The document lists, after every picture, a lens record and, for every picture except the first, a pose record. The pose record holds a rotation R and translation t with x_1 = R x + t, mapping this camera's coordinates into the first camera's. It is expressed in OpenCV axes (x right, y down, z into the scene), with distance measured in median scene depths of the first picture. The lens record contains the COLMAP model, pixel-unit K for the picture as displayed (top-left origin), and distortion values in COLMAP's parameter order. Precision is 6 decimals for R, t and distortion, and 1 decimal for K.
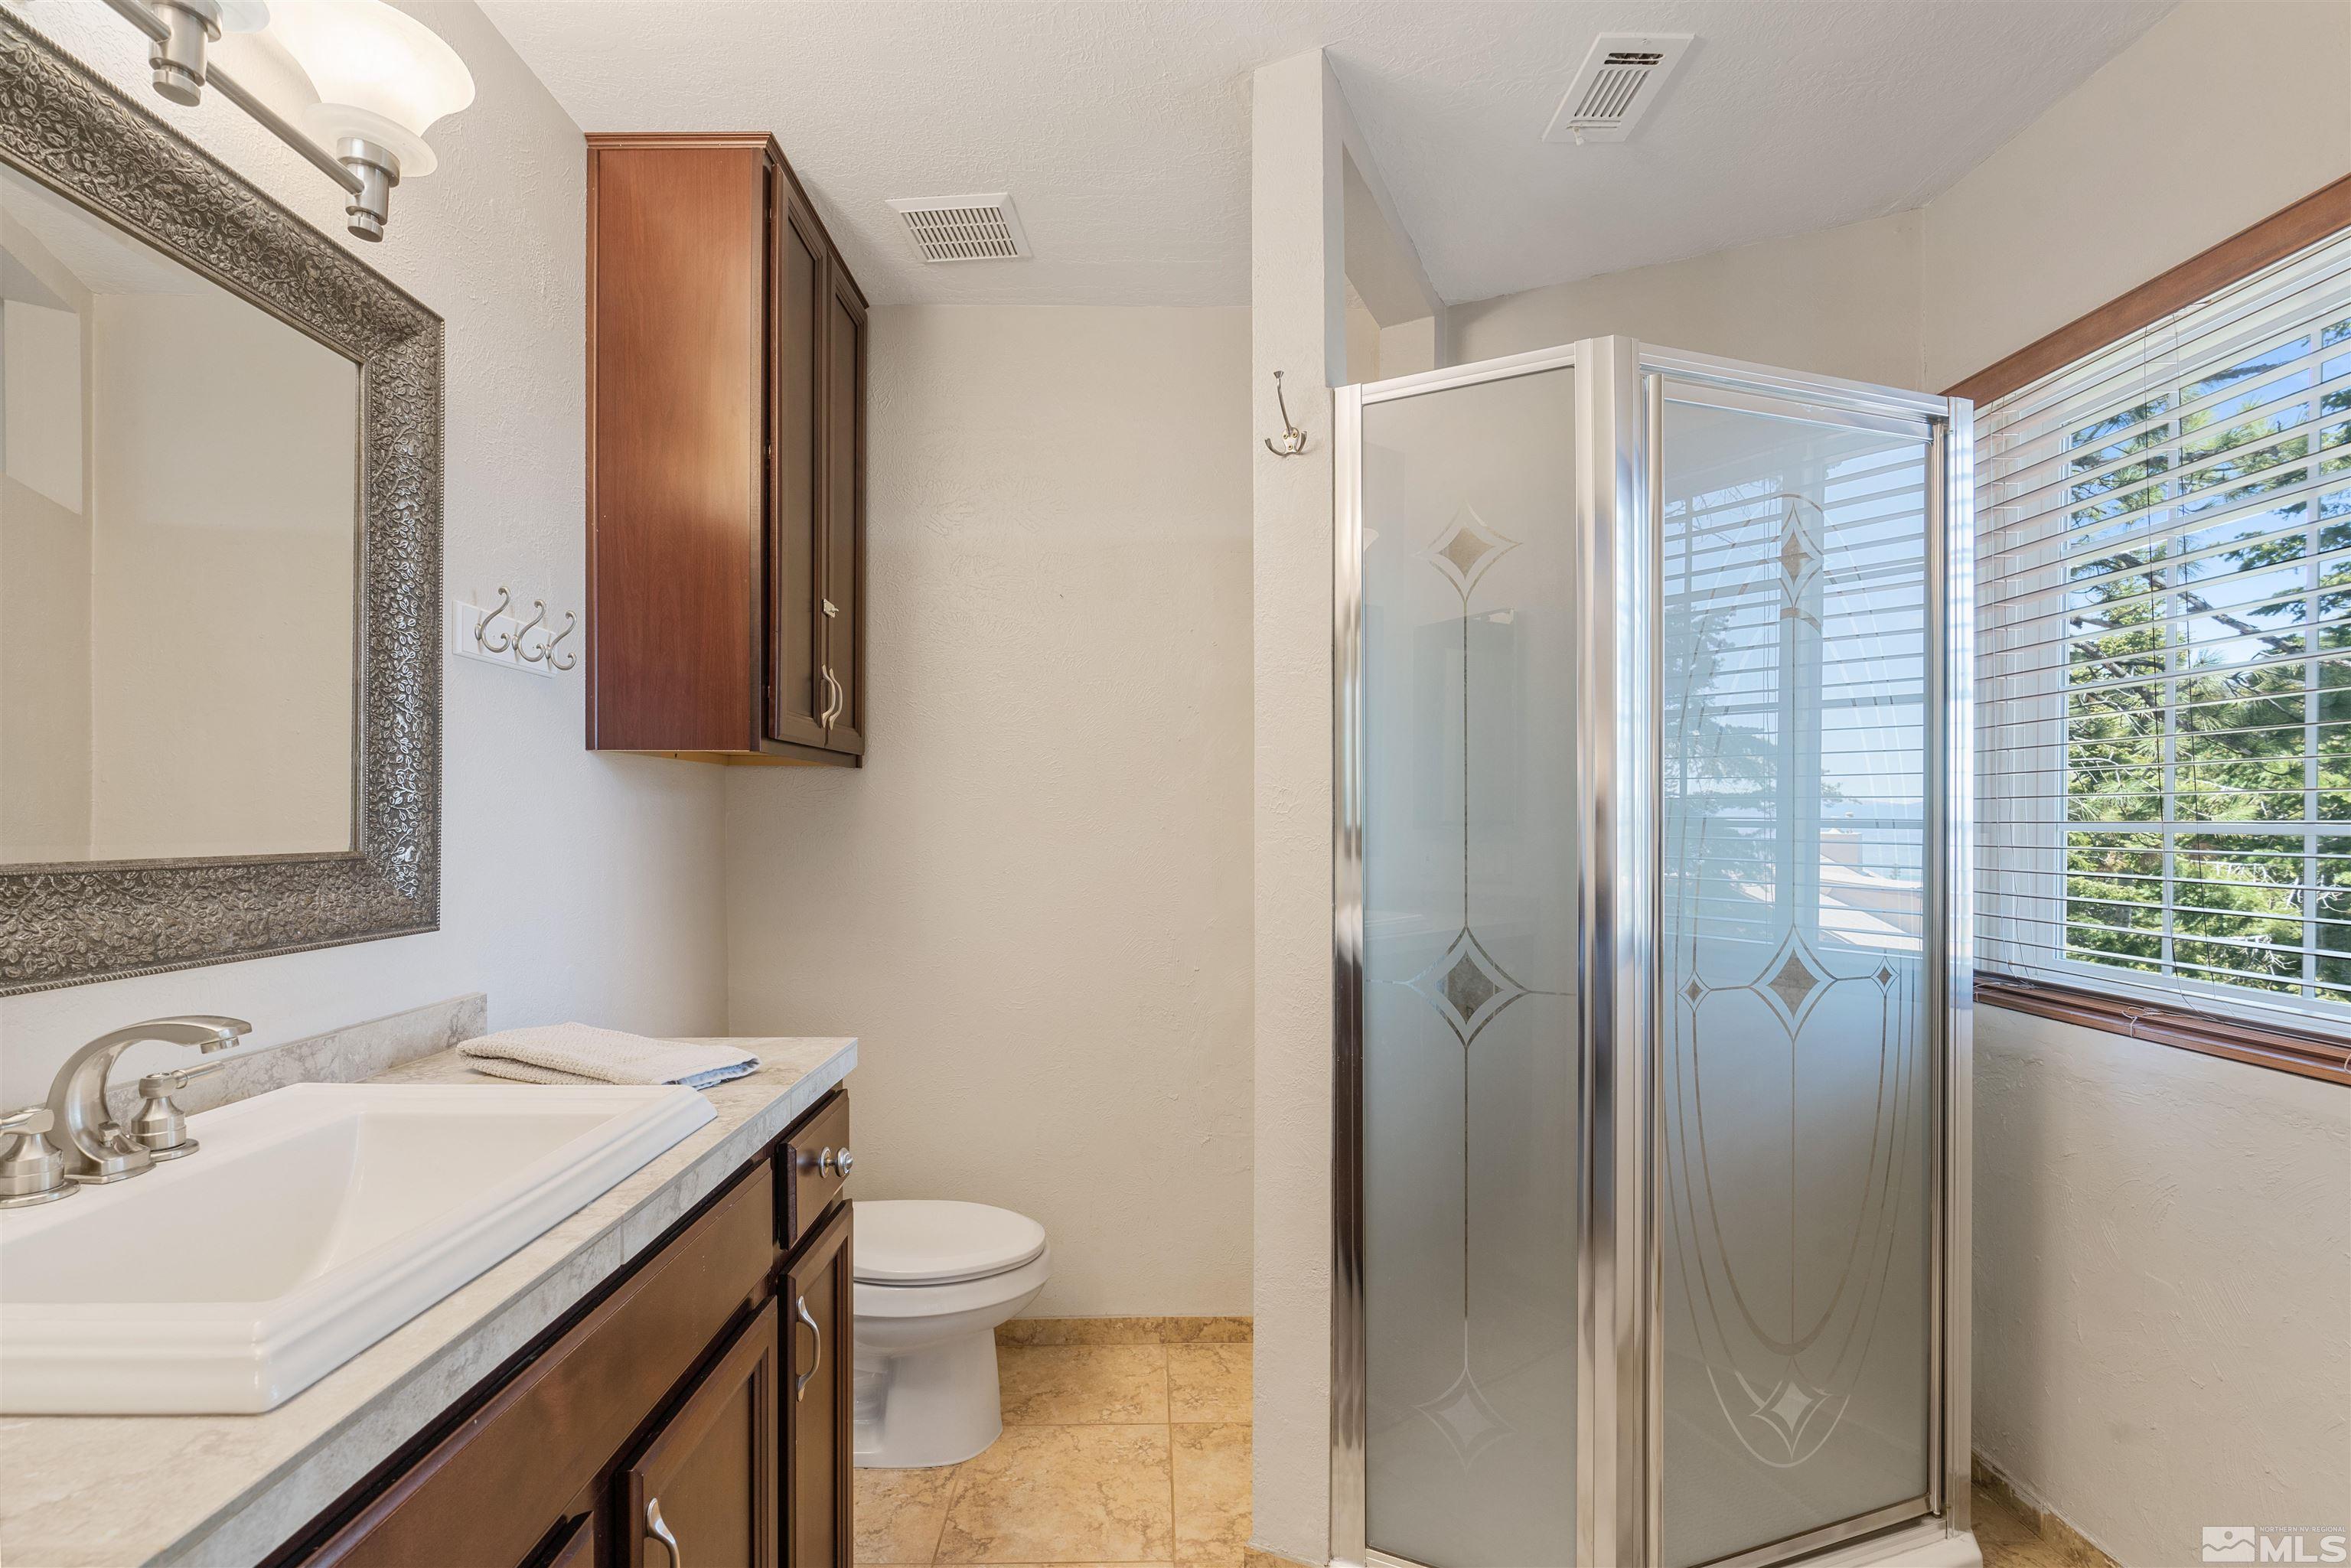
lens RADIAL K [[1072.8, 0, 1169.9], [0, 1072.8, 825.8], [0, 0, 1]] dist [-0.016420, 0.008862]
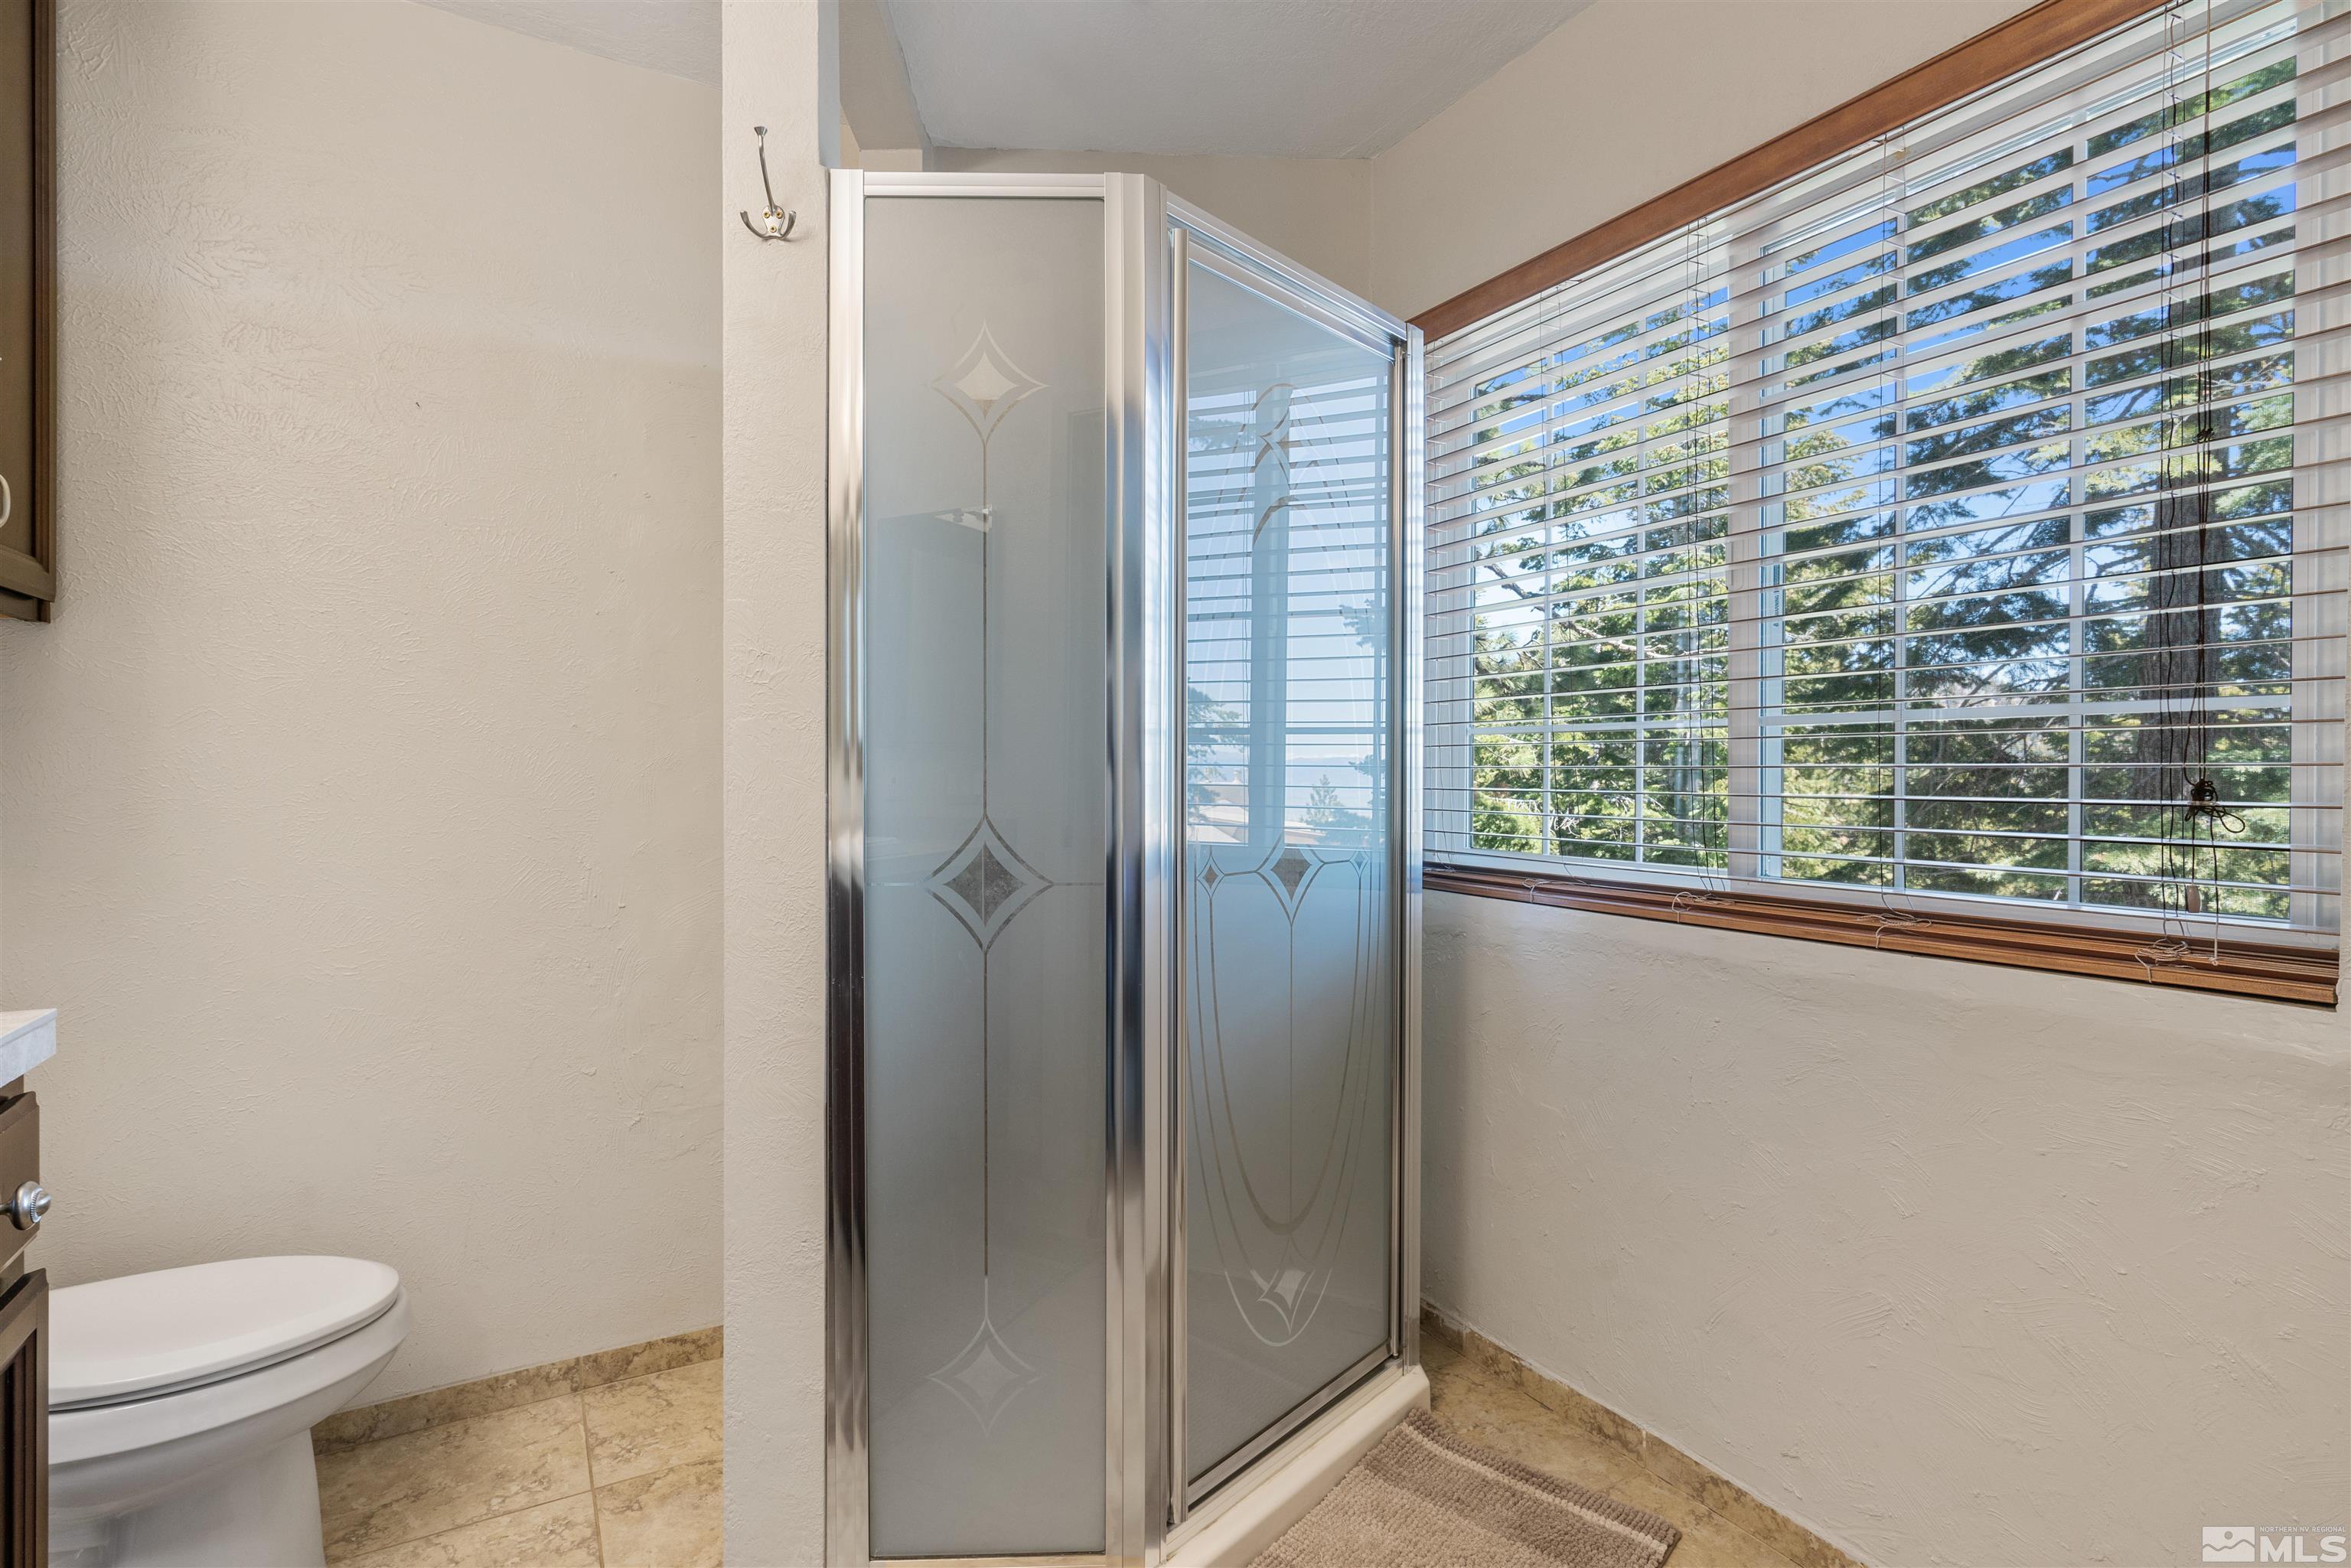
lens RADIAL K [[1143.3, 0, 1175.5], [0, 1143.3, 784.0], [0, 0, 1]] dist [-0.003546, 0.000789]
pose [[0.872948, -0.002877, 0.487804, -0.039959], [0.002296, 0.999996, 0.001788, 0.058275], [-0.487807, -0.000441, 0.872951, 0.088883]]
